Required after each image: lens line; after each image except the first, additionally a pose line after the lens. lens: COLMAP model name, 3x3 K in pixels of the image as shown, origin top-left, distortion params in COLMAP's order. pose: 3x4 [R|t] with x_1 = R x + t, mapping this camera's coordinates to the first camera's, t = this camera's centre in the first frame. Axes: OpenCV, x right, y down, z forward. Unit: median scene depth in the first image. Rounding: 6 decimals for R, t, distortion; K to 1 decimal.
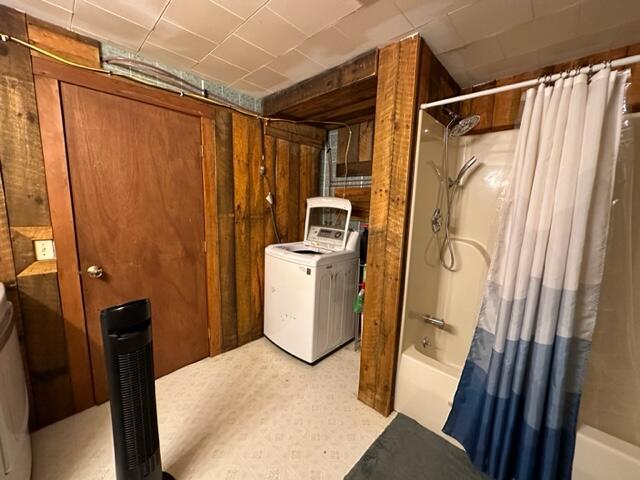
lens RADIAL K [[256.0, 0, 321.0], [0, 256.0, 240.9], [0, 0, 1]] dist [-0.001648, 0.000420]
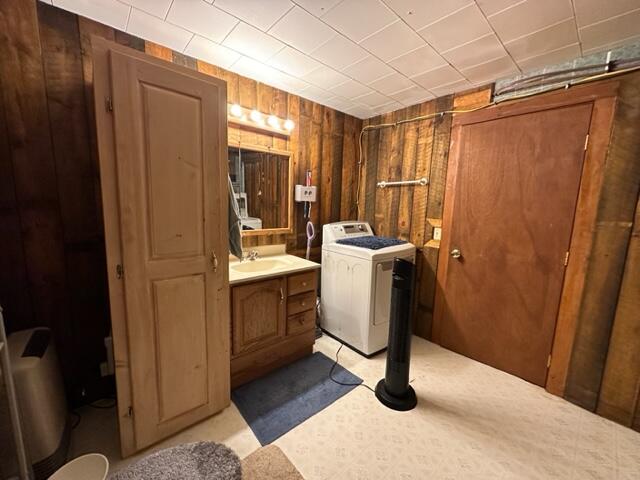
lens RADIAL K [[256.0, 0, 320.1], [0, 256.0, 242.9], [0, 0, 1]] dist [-0.001648, 0.000420]
pose [[-0.092072, 0.123598, -0.988052, 0.514896], [-0.178768, 0.974093, 0.138510, 0.000924], [0.979574, 0.189385, -0.067592, 0.309339]]
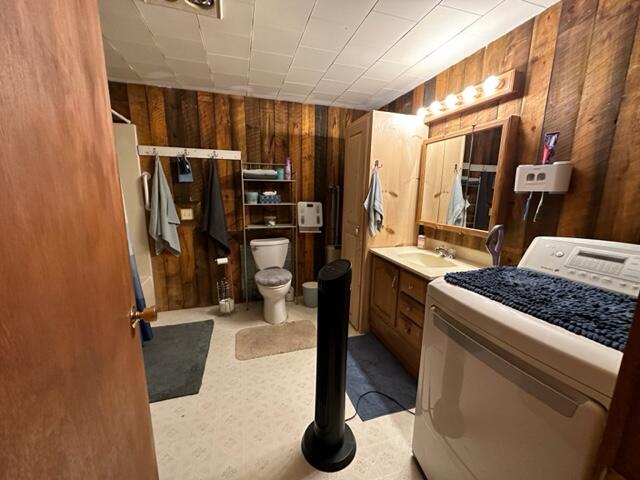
lens RADIAL K [[256.0, 0, 319.7], [0, 256.0, 240.3], [0, 0, 1]] dist [-0.001648, 0.000420]
pose [[-0.864131, -0.131270, 0.485846, -0.725529], [0.039734, 0.944574, 0.325885, -0.156362], [-0.501697, 0.300912, -0.811019, 1.111823]]
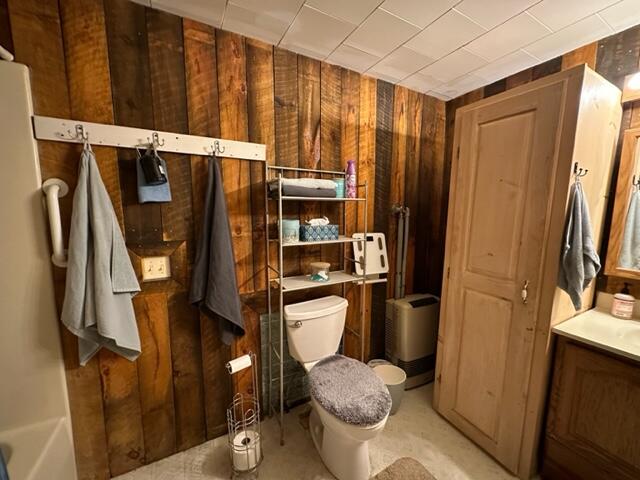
lens RADIAL K [[256.0, 0, 320.0], [0, 256.0, 241.1], [0, 0, 1]] dist [-0.001648, 0.000420]
pose [[-0.945615, -0.071261, 0.317386, 0.058070], [0.017720, 0.962976, 0.269005, -0.100013], [-0.324804, 0.259999, -0.909342, 0.712850]]
